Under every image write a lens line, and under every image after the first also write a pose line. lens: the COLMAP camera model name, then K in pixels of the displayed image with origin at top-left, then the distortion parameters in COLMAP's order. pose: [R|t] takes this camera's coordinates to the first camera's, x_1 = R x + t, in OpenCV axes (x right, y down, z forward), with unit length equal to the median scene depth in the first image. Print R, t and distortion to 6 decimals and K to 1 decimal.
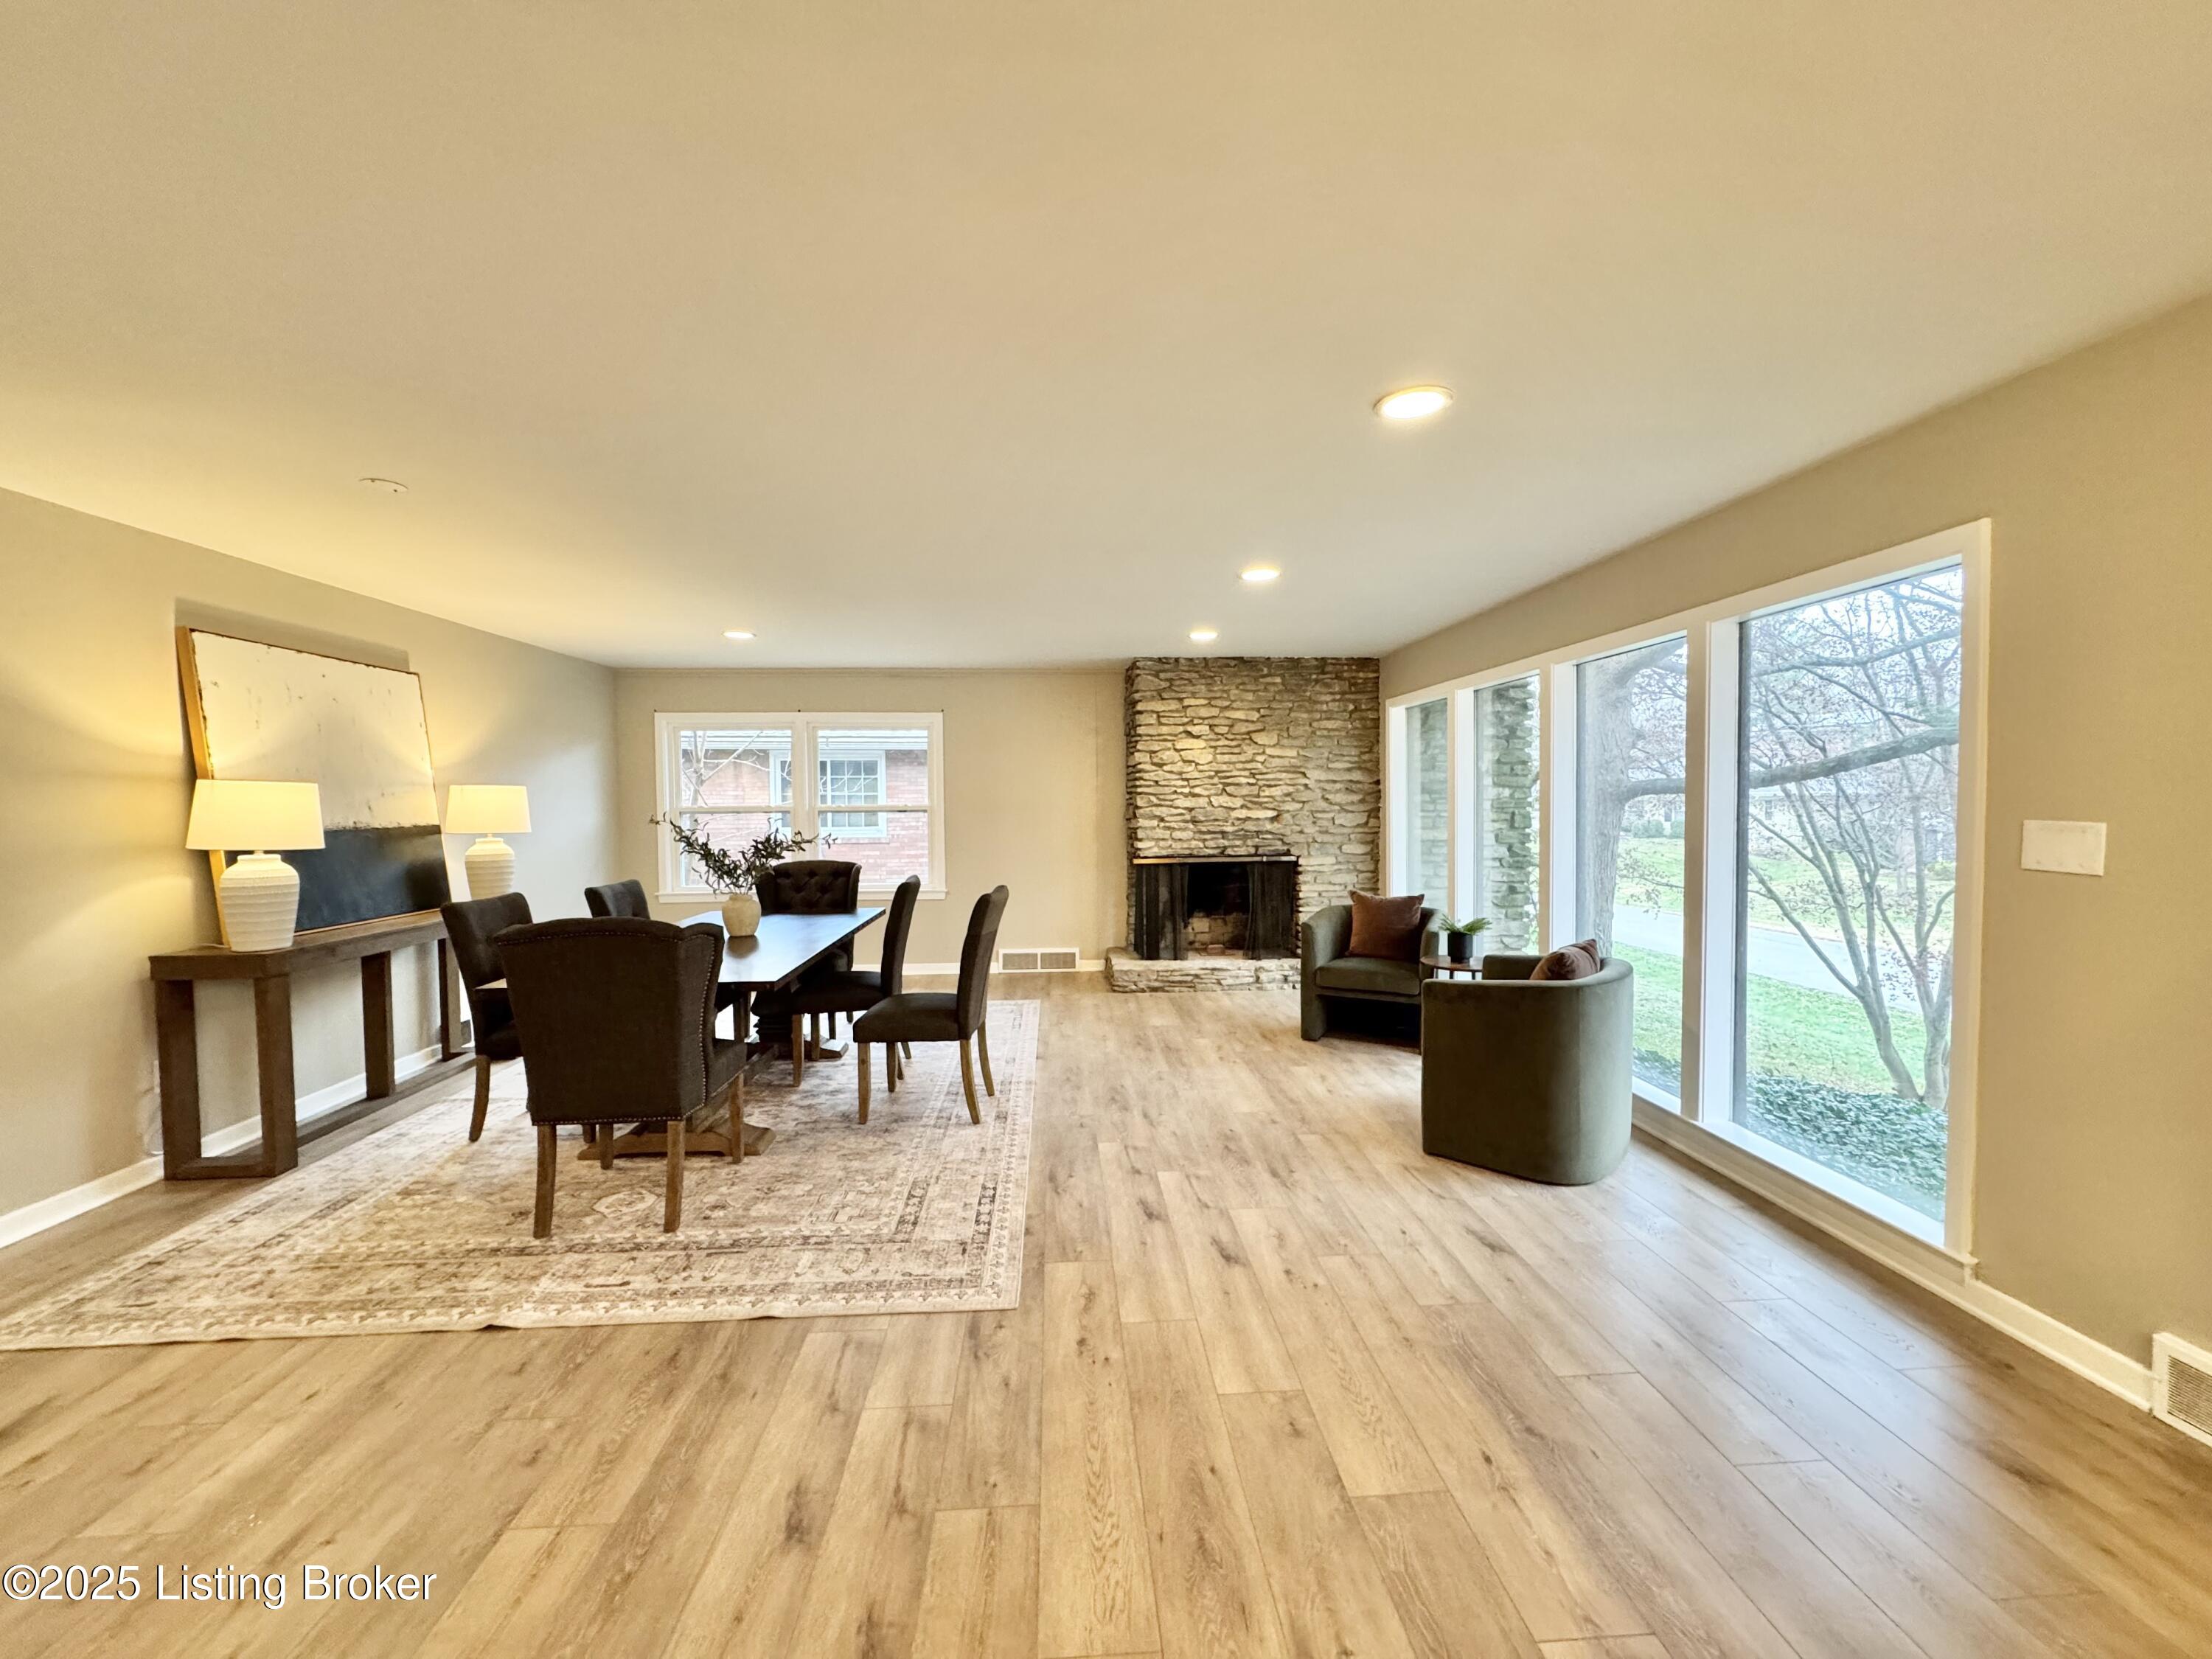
lens RADIAL K [[878.7, 0, 1106.0], [0, 878.7, 829.5], [0, 0, 1]] dist [0.002136, 0.000134]
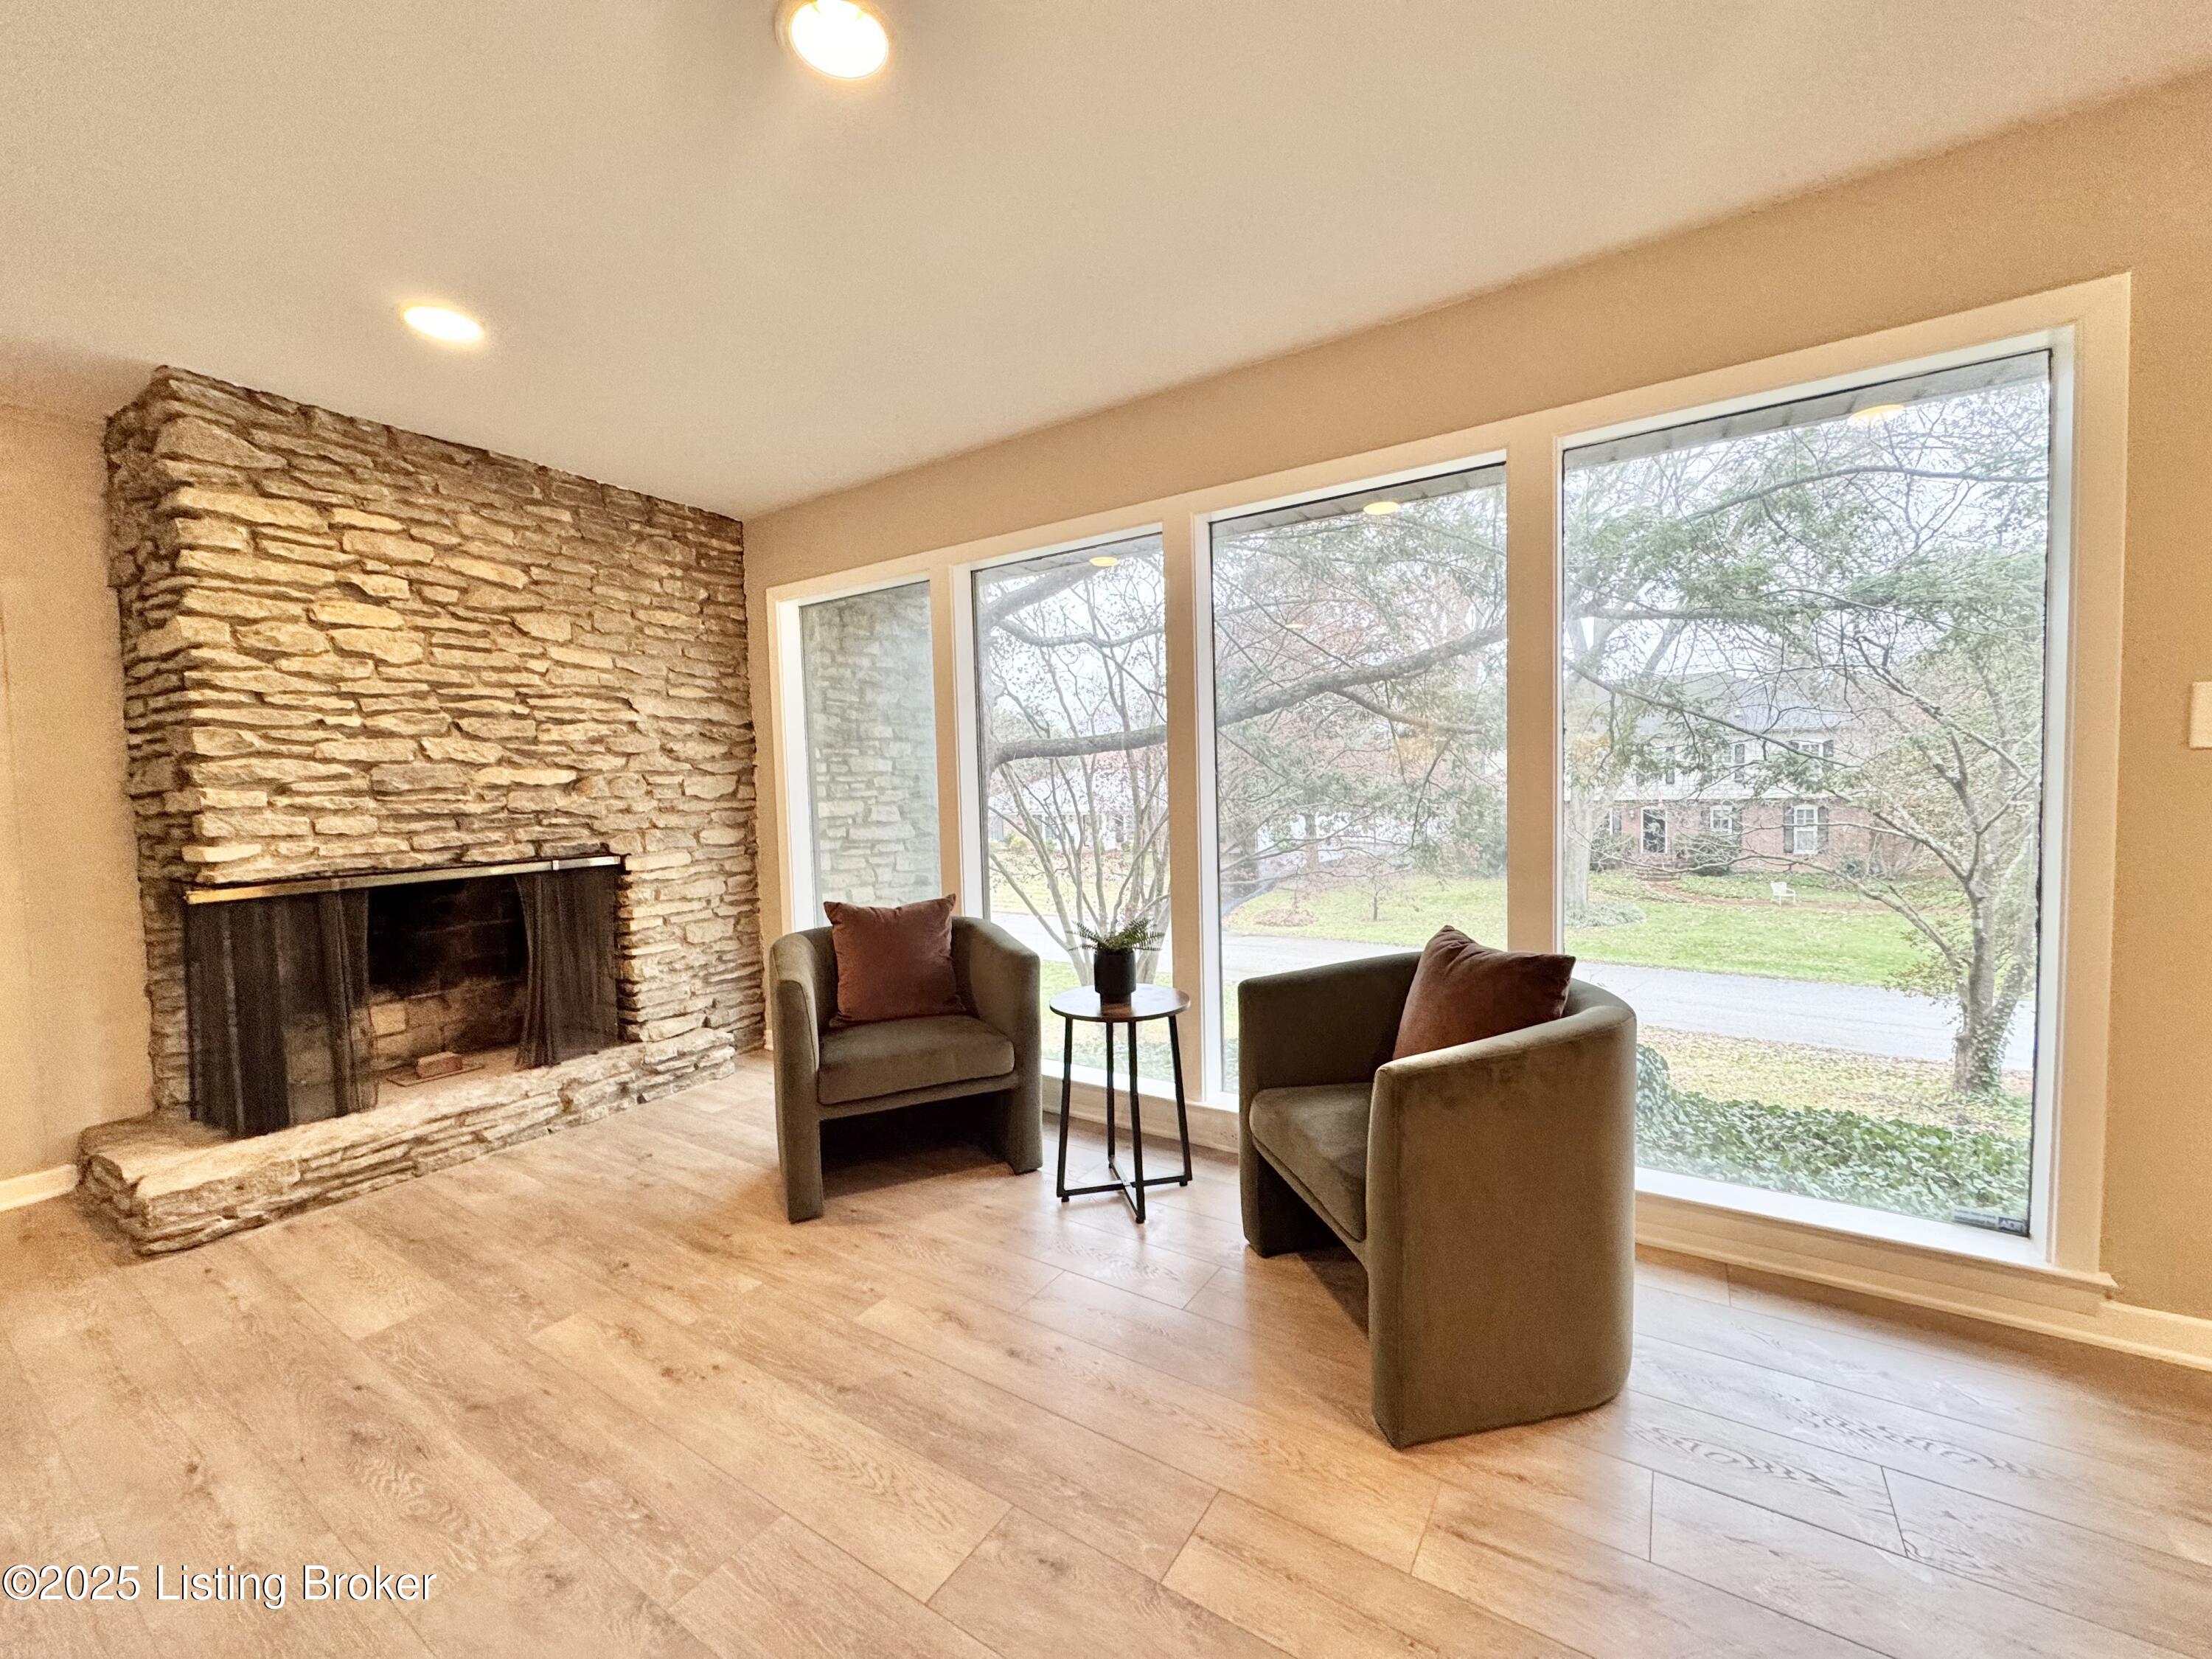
lens RADIAL K [[879.0, 0, 1106.0], [0, 879.0, 829.5], [0, 0, 1]] dist [-0.002382, -0.000141]
pose [[0.592326, -0.045986, 0.804385, -0.039045], [0.048480, 0.998595, 0.021390, 0.017491], [-0.804238, 0.026327, 0.593724, 0.444396]]
